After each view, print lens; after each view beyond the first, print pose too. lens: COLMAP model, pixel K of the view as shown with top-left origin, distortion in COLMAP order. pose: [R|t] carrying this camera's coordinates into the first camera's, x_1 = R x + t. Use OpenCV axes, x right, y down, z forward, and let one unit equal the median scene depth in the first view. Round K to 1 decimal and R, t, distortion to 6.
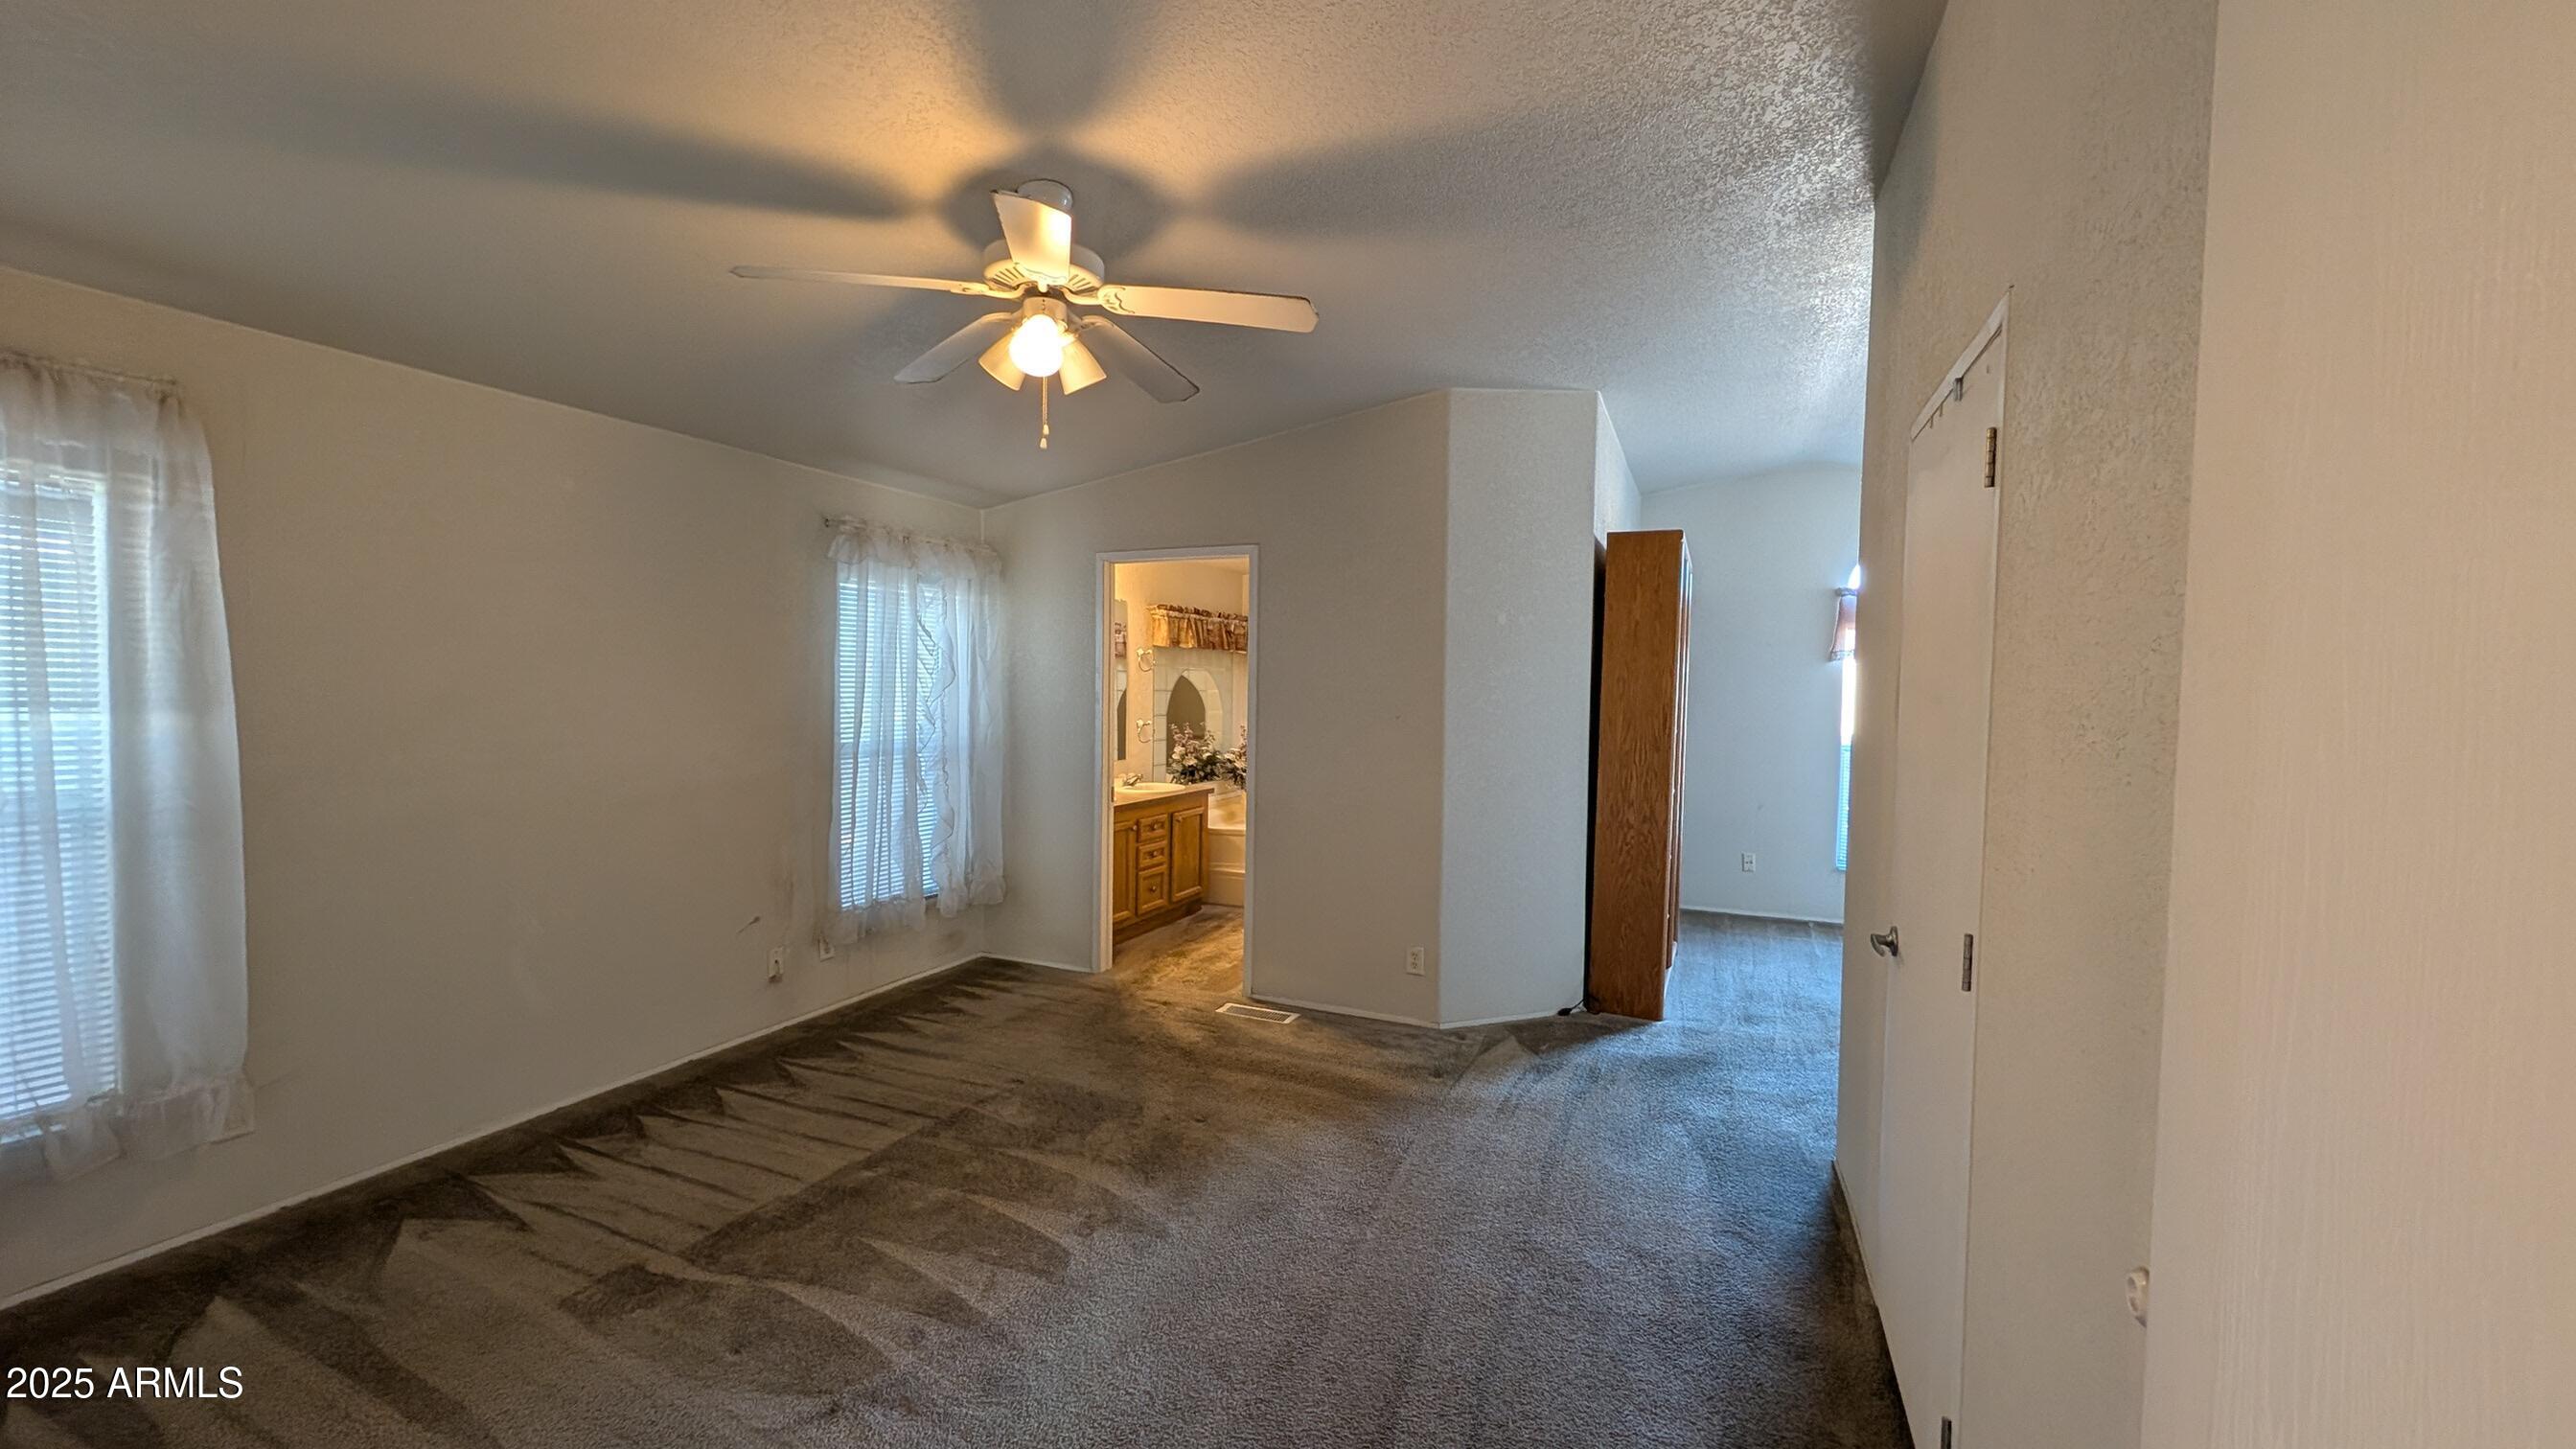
lens RADIAL K [[984.1, 0, 1291.0], [0, 984.1, 723.2], [0, 0, 1]] dist [0.000146, 0.000028]
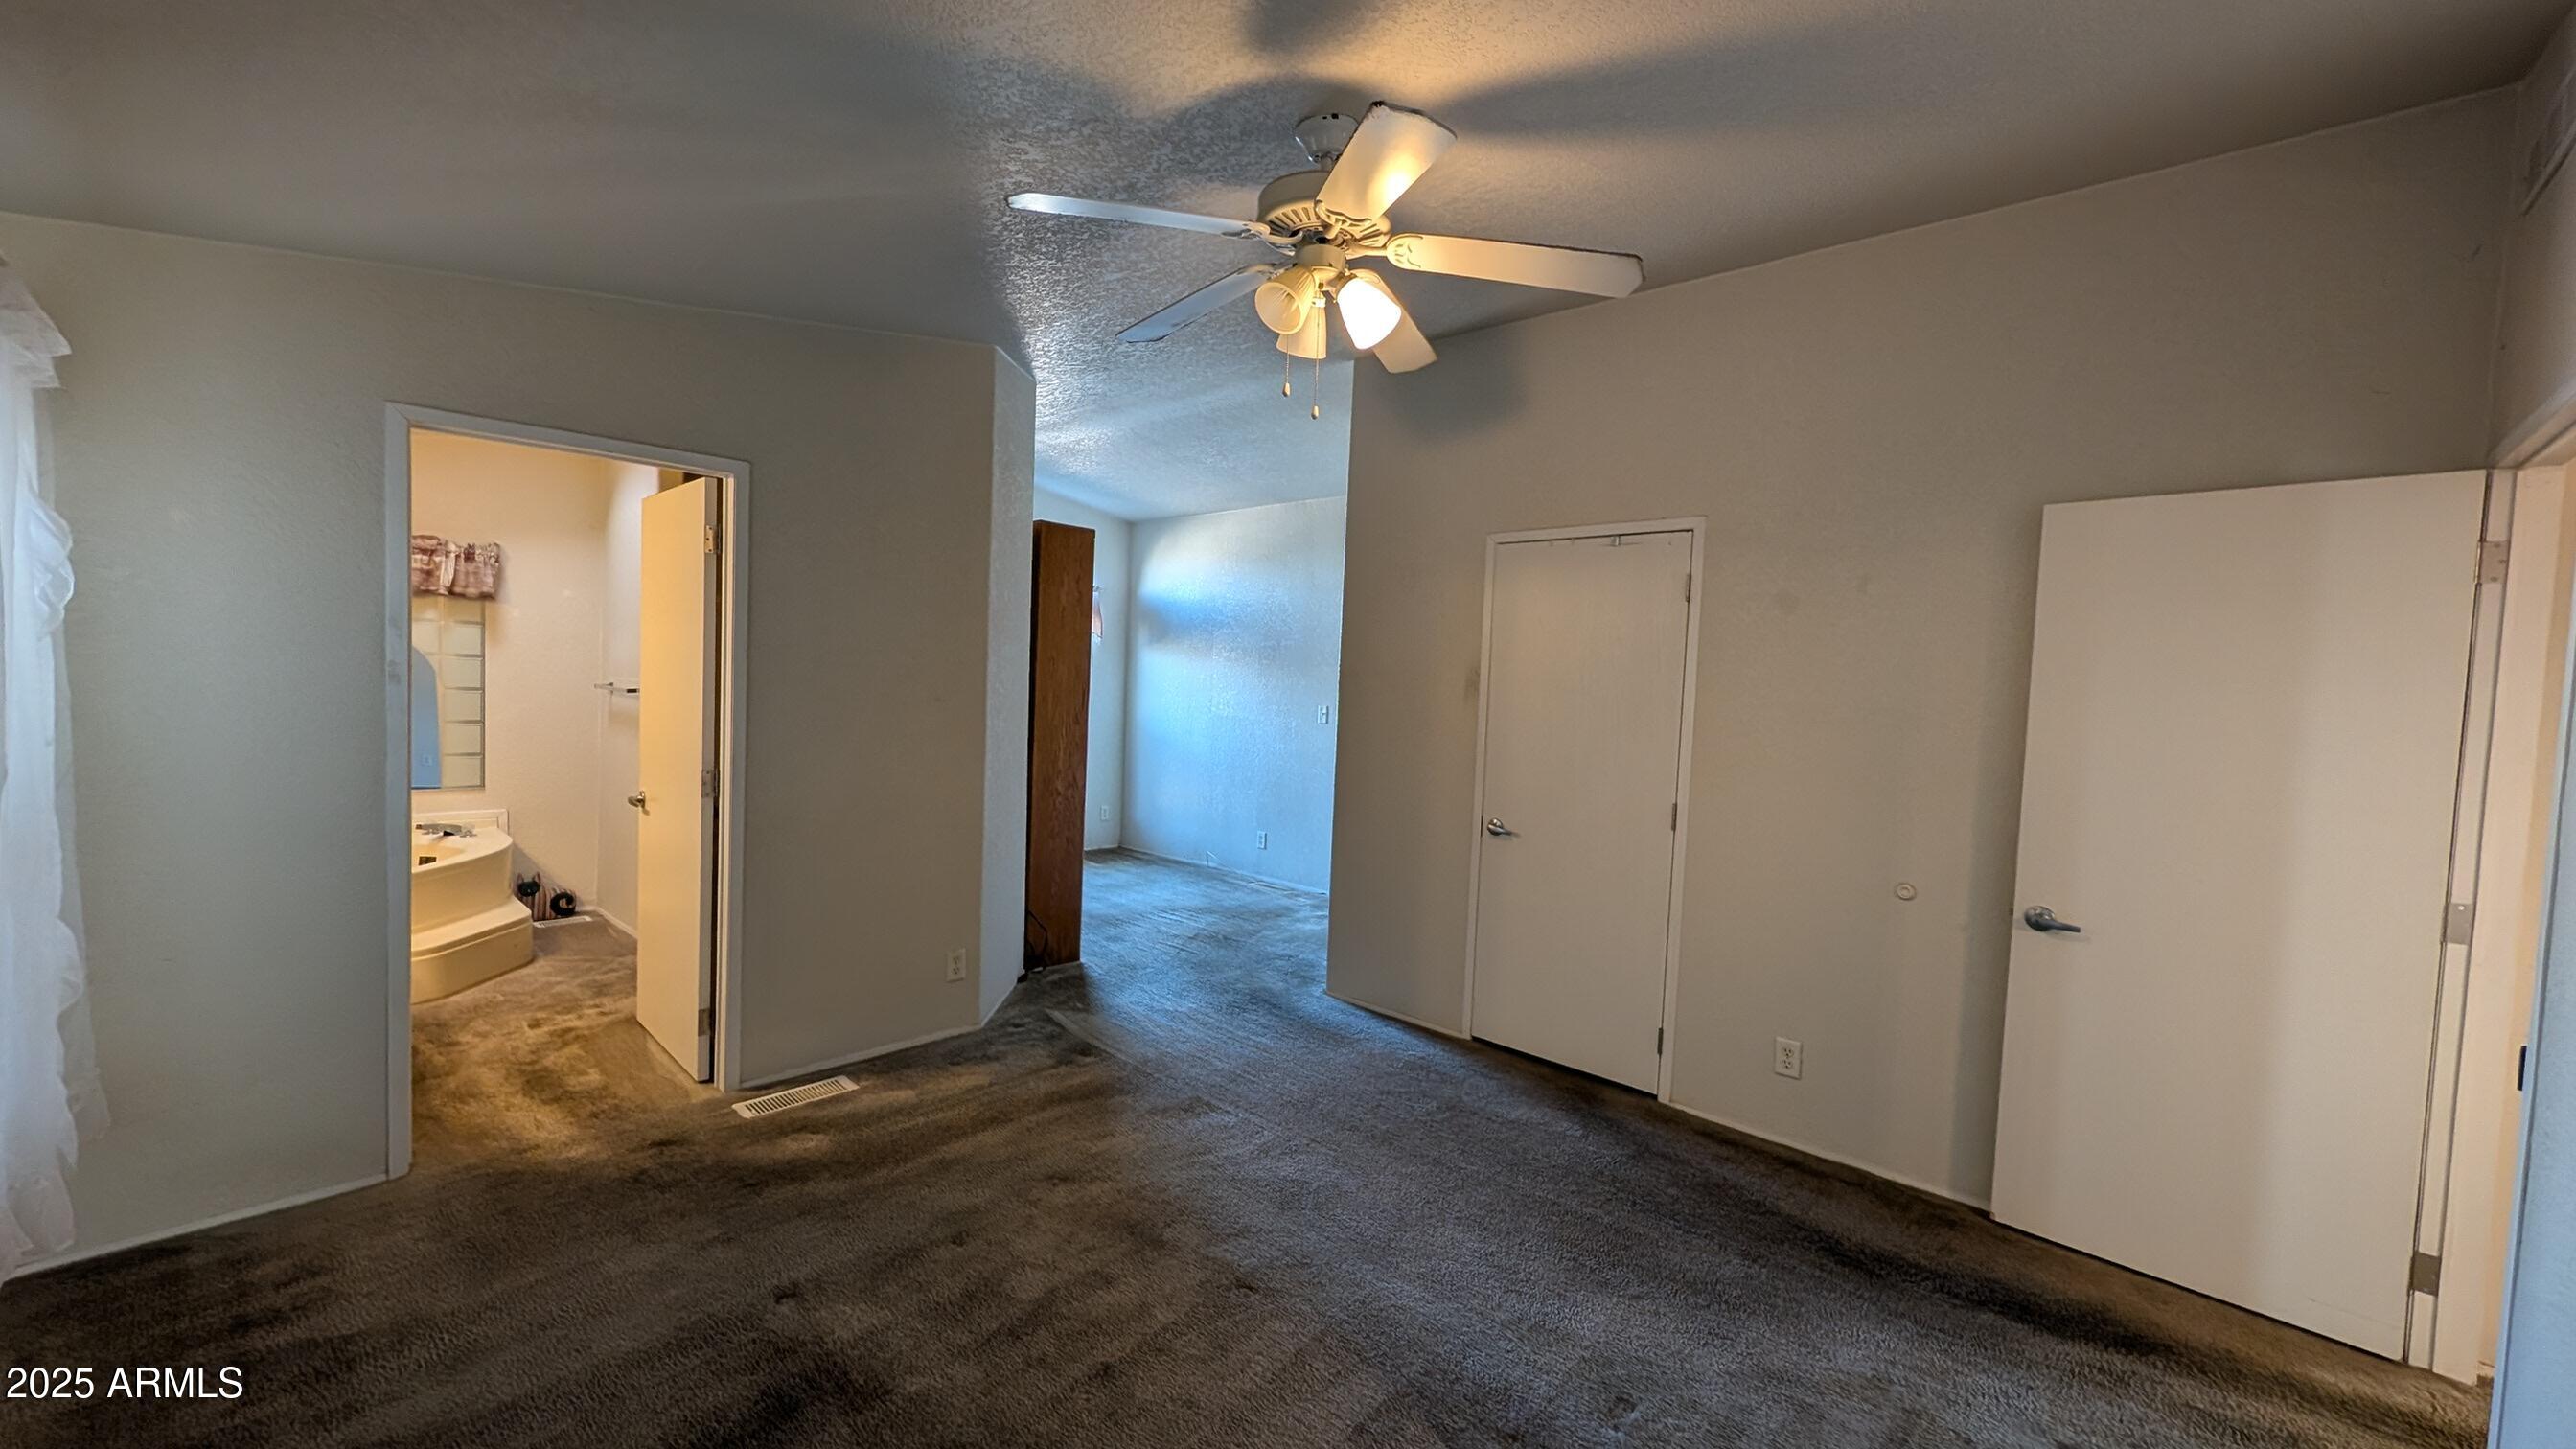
lens RADIAL K [[984.1, 0, 1295.7], [0, 984.1, 724.2], [0, 0, 1]] dist [0.000146, 0.000028]
pose [[0.324425, -0.050425, 0.944566, -0.631047], [-0.002575, 0.998527, 0.054190, -0.034181], [-0.945908, -0.020013, 0.323817, 0.412498]]
